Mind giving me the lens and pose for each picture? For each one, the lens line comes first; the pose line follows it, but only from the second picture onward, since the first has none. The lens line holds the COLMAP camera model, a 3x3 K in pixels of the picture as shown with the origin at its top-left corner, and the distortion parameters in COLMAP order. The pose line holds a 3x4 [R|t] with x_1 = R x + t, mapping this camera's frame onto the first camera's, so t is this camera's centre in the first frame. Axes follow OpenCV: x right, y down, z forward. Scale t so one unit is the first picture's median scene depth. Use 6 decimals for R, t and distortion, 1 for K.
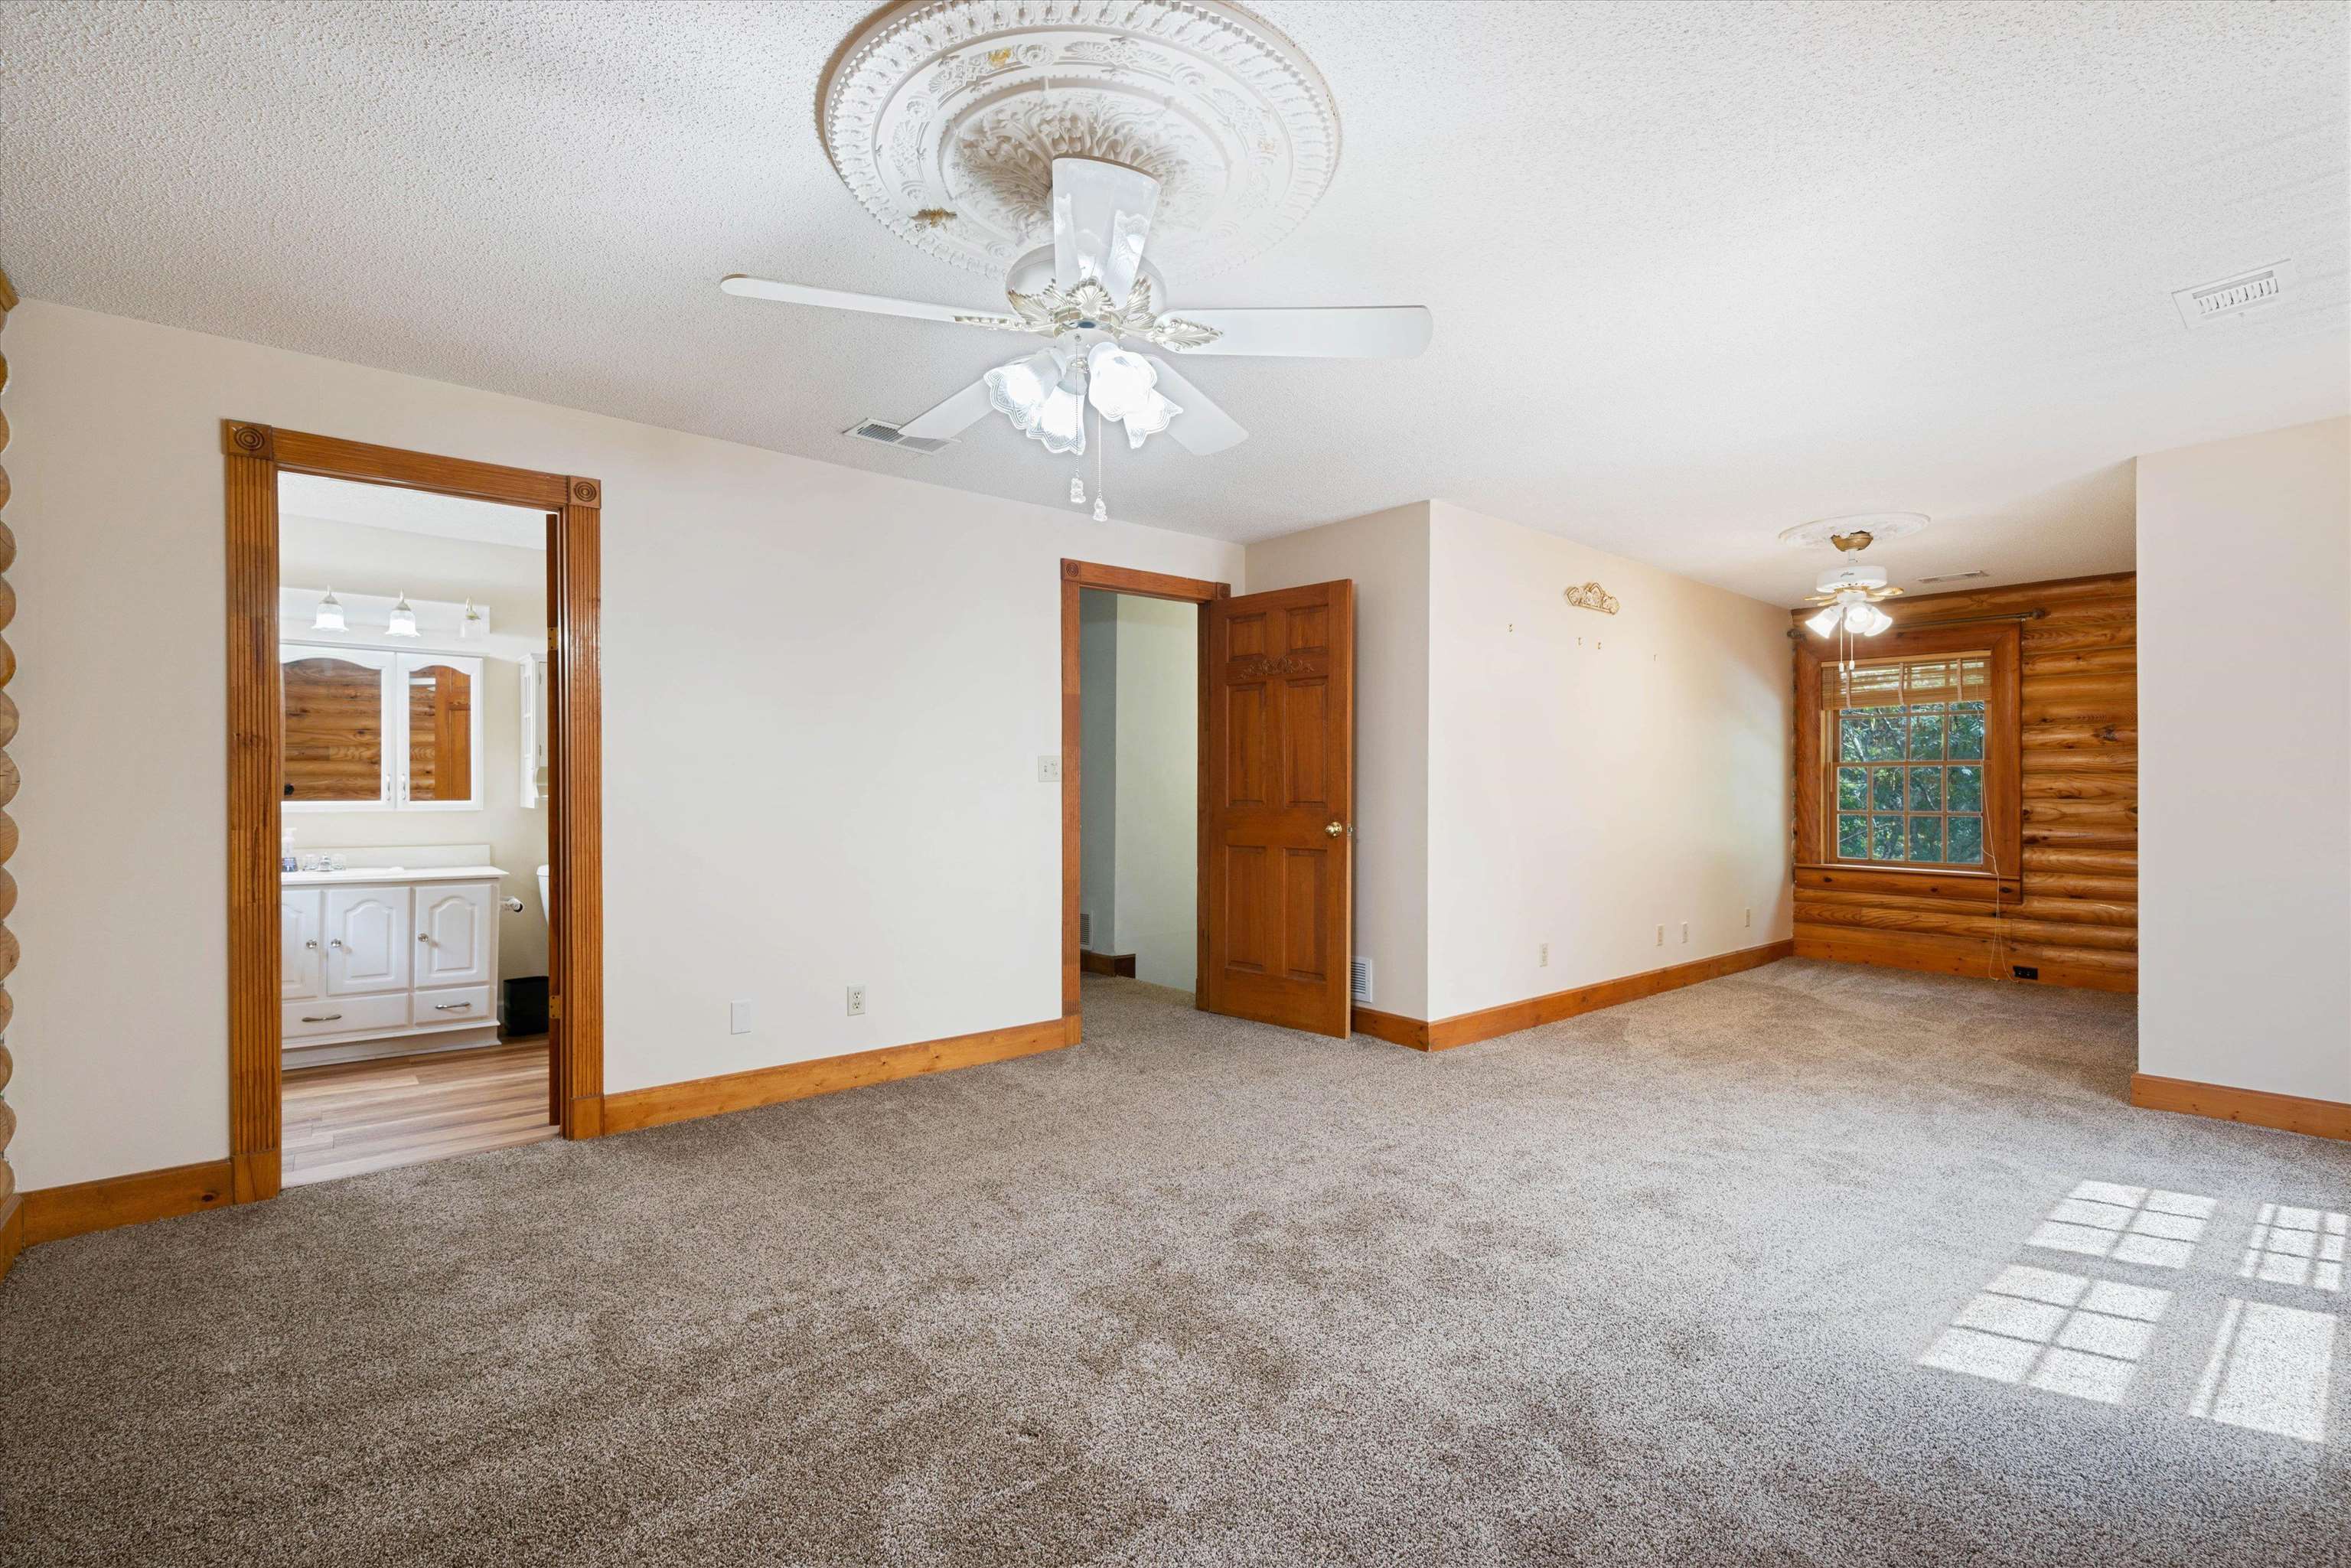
lens RADIAL K [[1049.7, 0, 1169.4], [0, 1049.7, 797.3], [0, 0, 1]] dist [0.002610, 0.000020]
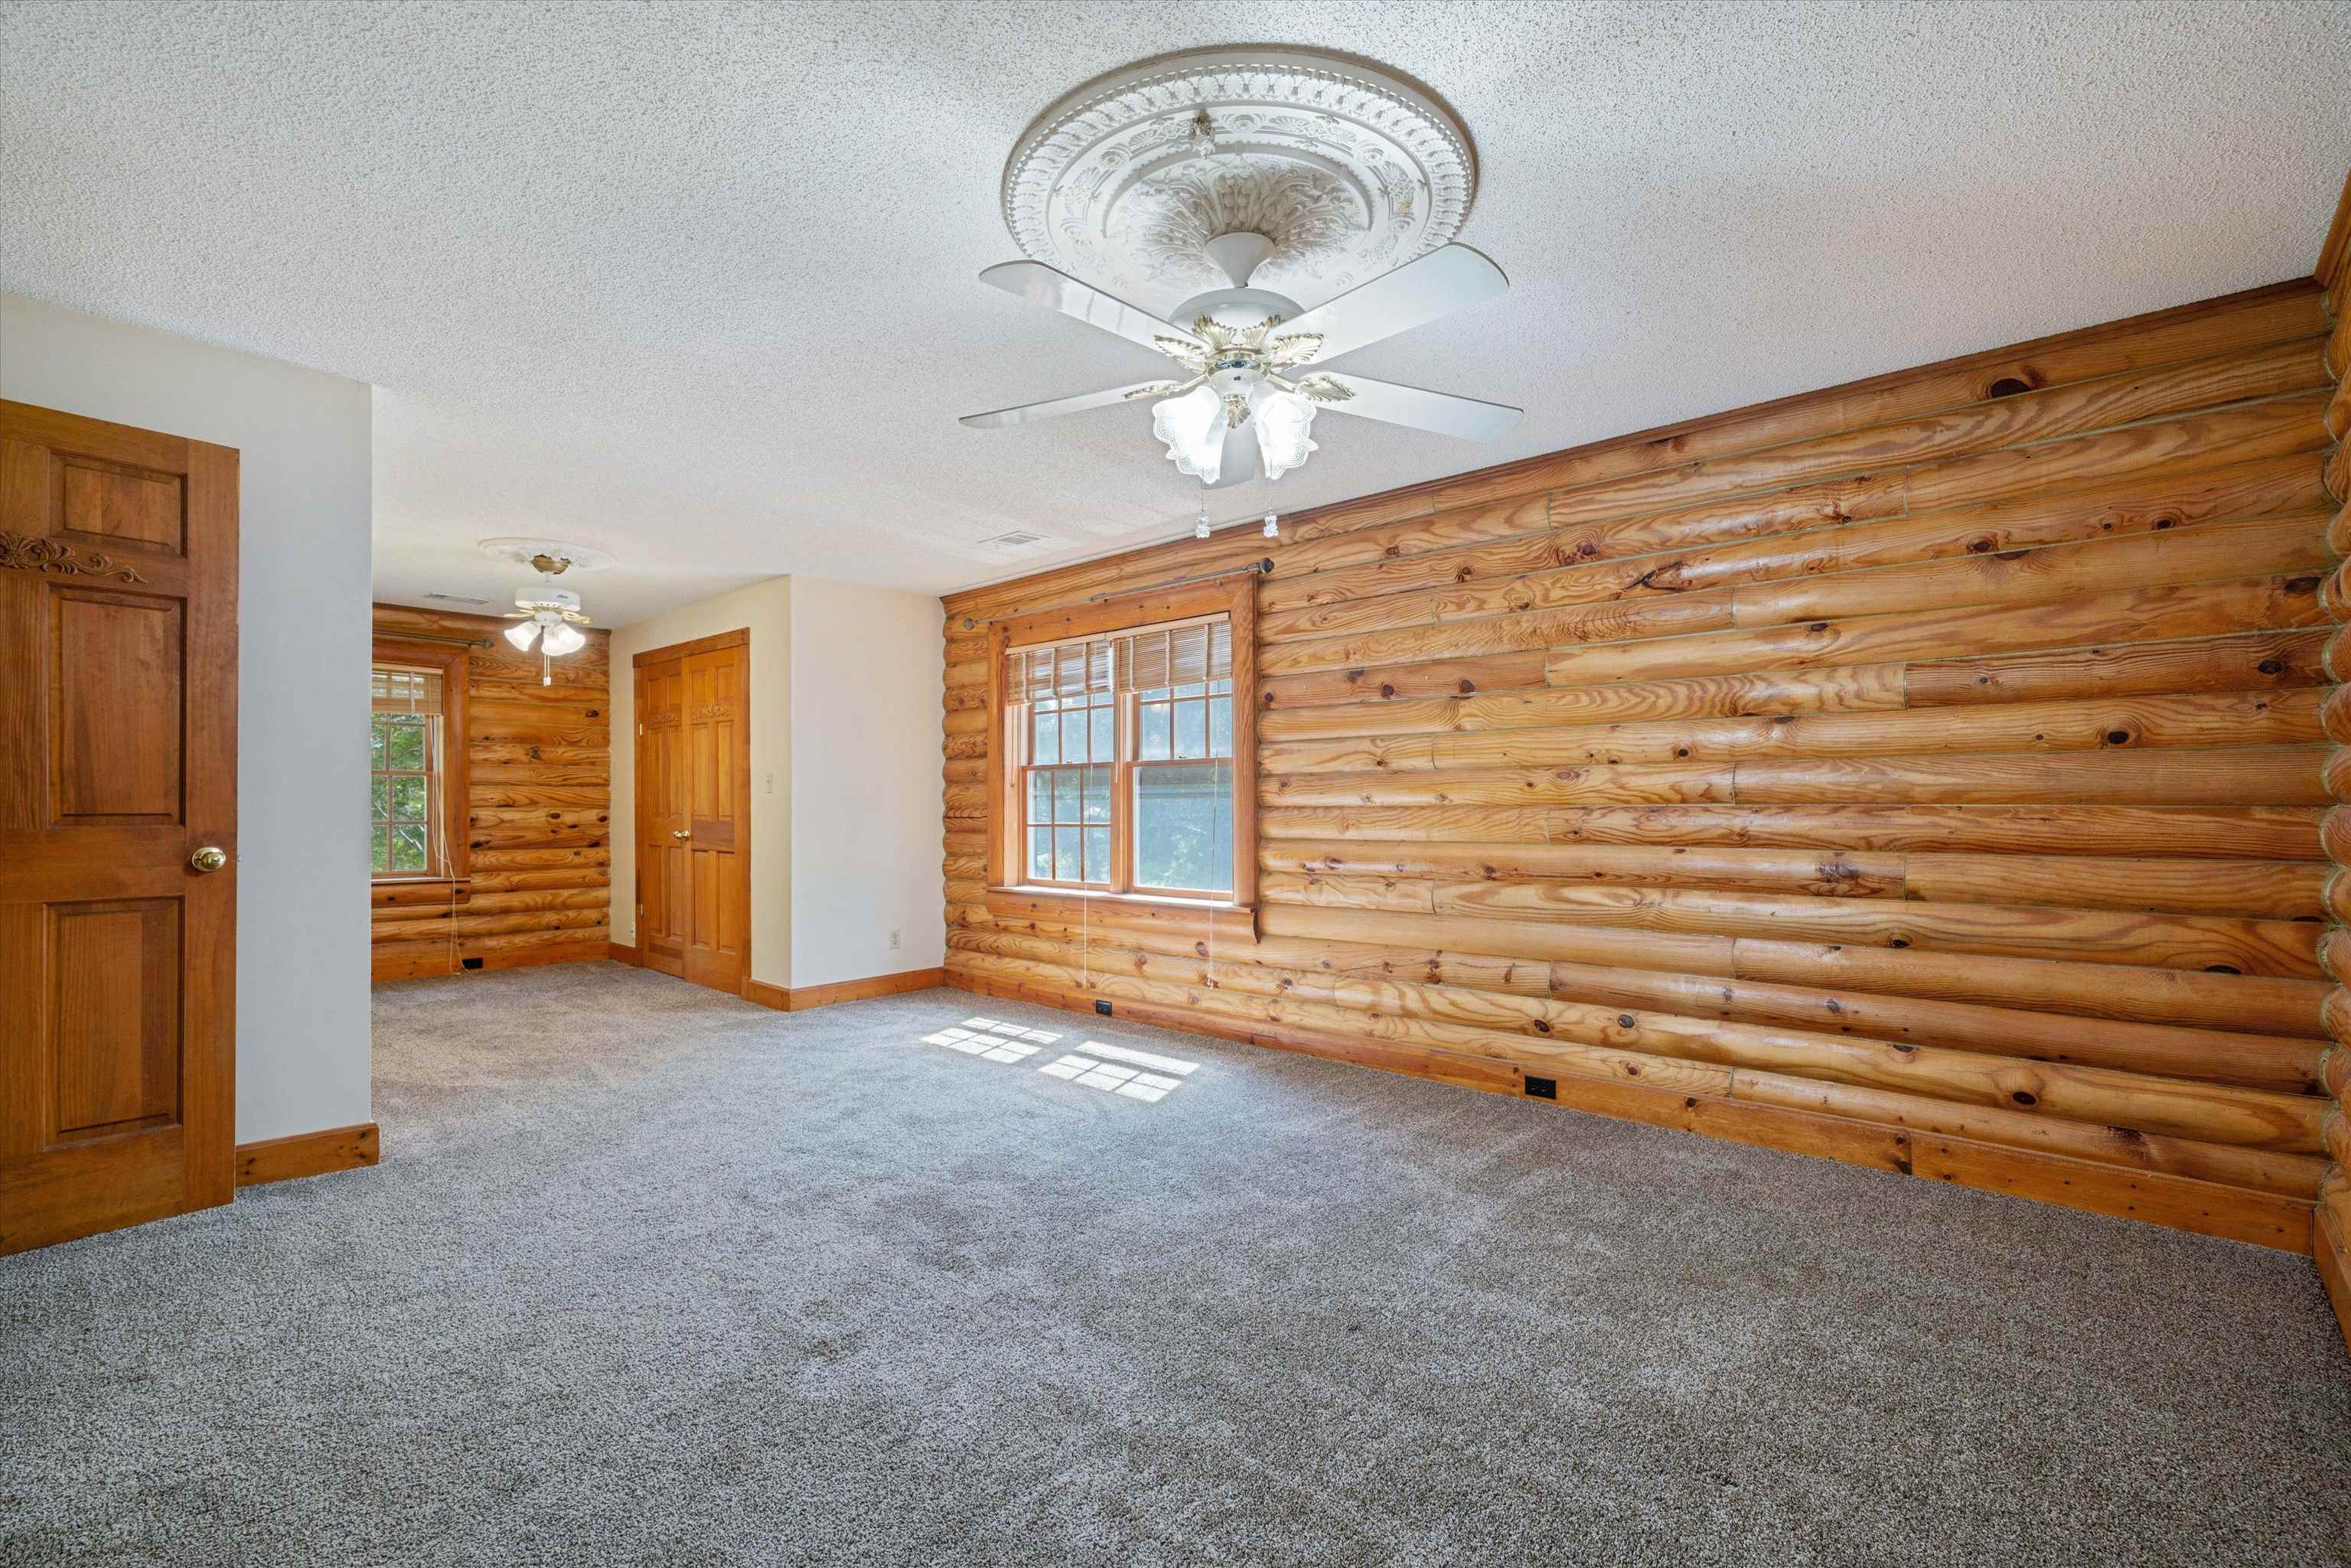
lens RADIAL K [[1049.7, 0, 1169.4], [0, 1049.7, 797.3], [0, 0, 1]] dist [0.002610, 0.000020]
pose [[-0.125669, 0.005747, 0.992056, -0.709692], [0.008346, 0.999954, -0.004735, 0.003747], [-0.992037, 0.007685, -0.125711, 0.748720]]
